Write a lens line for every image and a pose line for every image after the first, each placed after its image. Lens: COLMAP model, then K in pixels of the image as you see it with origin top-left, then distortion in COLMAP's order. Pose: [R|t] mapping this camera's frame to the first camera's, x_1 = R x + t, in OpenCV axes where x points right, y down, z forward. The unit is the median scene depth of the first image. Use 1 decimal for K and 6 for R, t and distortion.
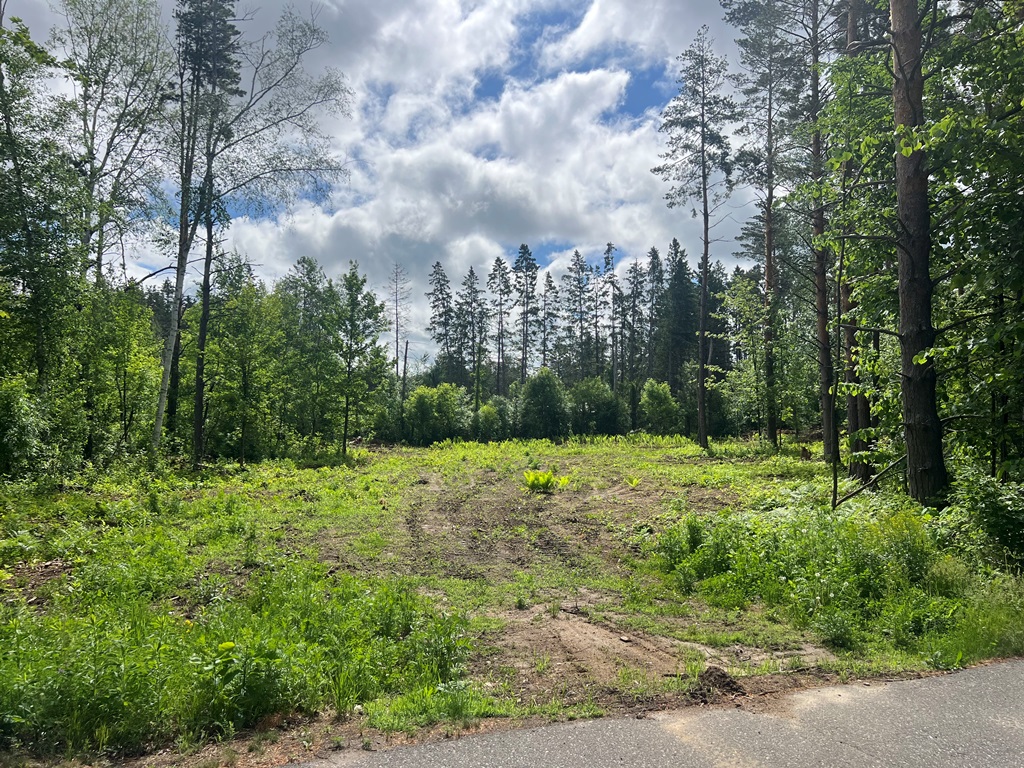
lens RADIAL K [[741.6, 0, 510.7], [0, 741.6, 384.7], [0, 0, 1]] dist [0.075585, -0.082397]
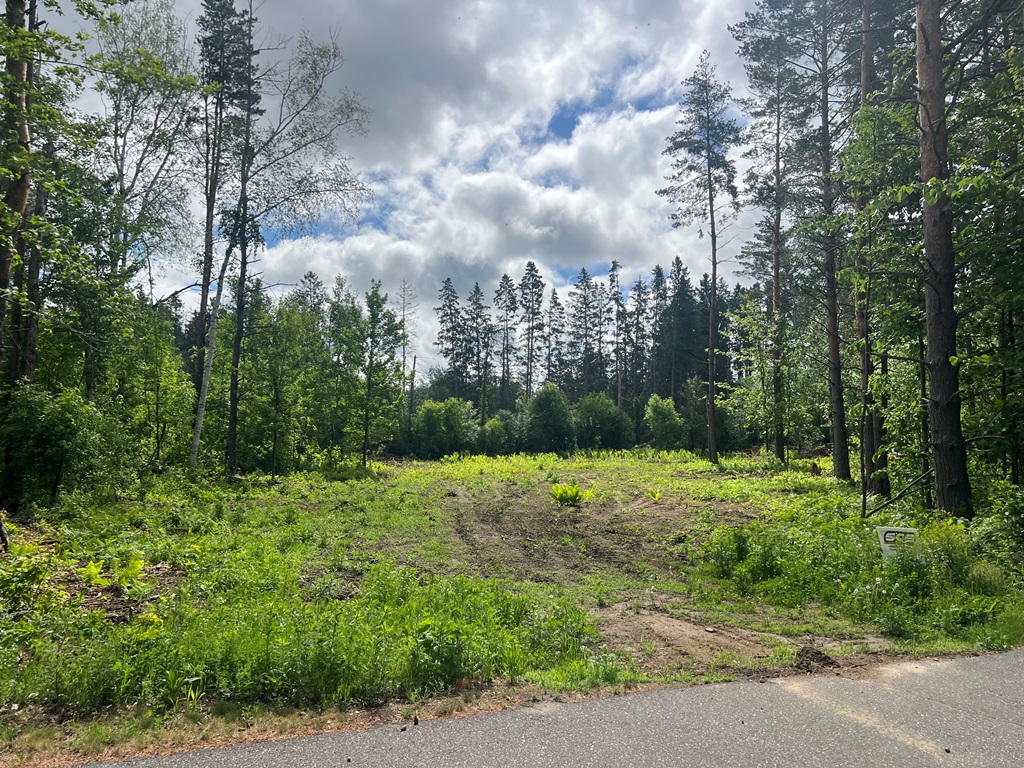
lens RADIAL K [[741.6, 0, 510.7], [0, 741.6, 384.7], [0, 0, 1]] dist [0.075585, -0.082397]
pose [[0.999965, 0.005880, 0.005895, -0.023719], [-0.005771, 0.999816, -0.018307, -0.002448], [-0.006002, 0.018272, 0.999815, -0.023826]]
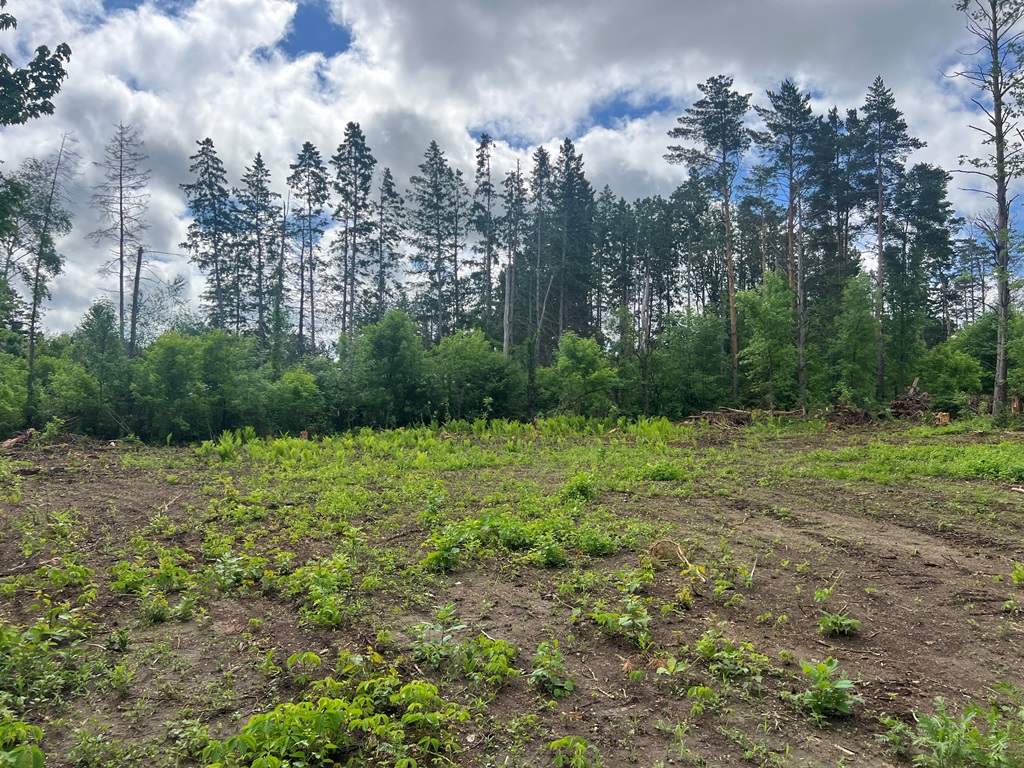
lens RADIAL K [[780.3, 0, 509.4], [0, 780.3, 354.6], [0, 0, 1]] dist [0.079633, 0.000529]
pose [[0.955263, 0.018229, 0.295197, -0.085471], [-0.012522, 0.999697, -0.021211, 0.041580], [-0.295494, 0.016565, 0.955201, 0.589794]]
